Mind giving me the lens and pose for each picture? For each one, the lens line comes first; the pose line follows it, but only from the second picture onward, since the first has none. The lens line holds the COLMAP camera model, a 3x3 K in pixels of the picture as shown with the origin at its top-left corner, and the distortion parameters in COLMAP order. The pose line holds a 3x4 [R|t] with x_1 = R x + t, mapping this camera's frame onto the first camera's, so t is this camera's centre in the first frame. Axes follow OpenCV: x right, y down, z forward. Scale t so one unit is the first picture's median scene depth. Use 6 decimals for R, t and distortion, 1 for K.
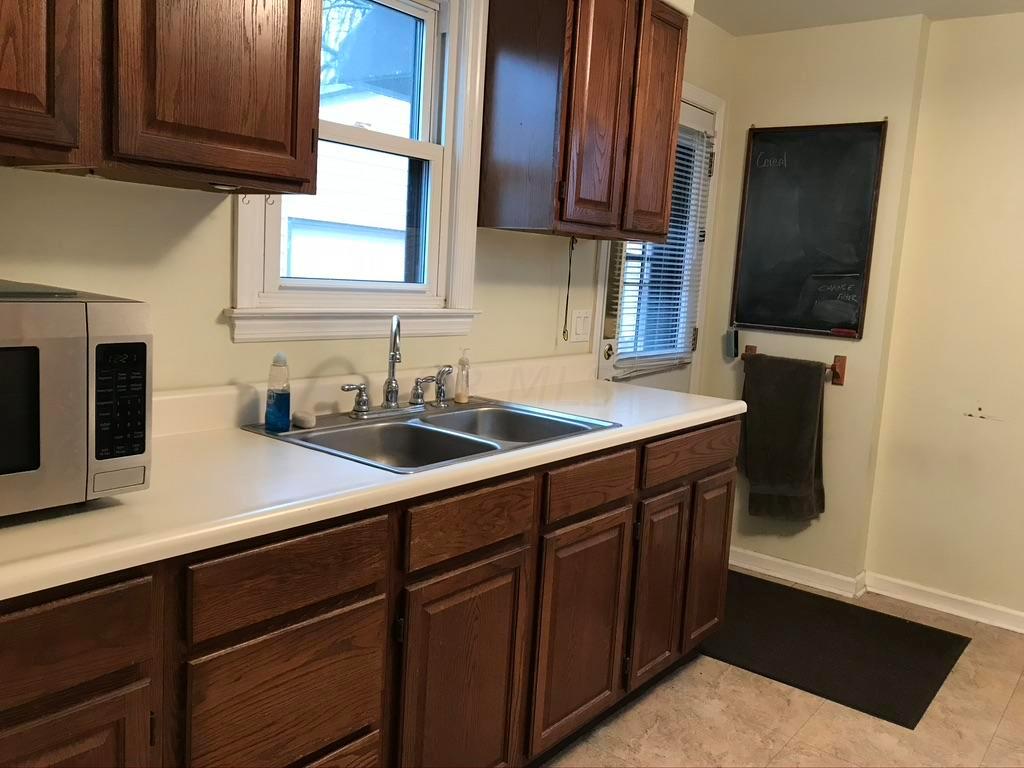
lens RADIAL K [[837.2, 0, 512.0], [0, 837.2, 384.0], [0, 0, 1]] dist [0.006252, 0.008778]
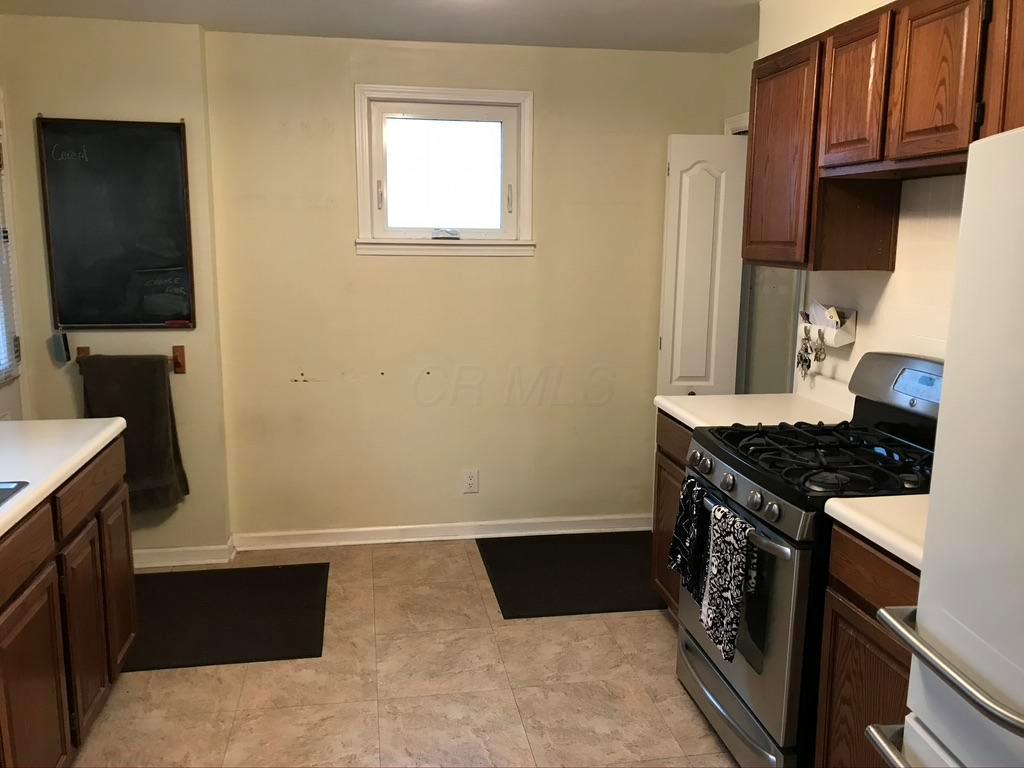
lens RADIAL K [[837.2, 0, 512.0], [0, 837.2, 384.0], [0, 0, 1]] dist [0.006252, 0.008778]
pose [[0.662277, -0.183401, 0.726466, -0.103143], [0.134119, 0.982938, 0.125881, -0.063362], [-0.737158, 0.014065, 0.675574, -0.015002]]
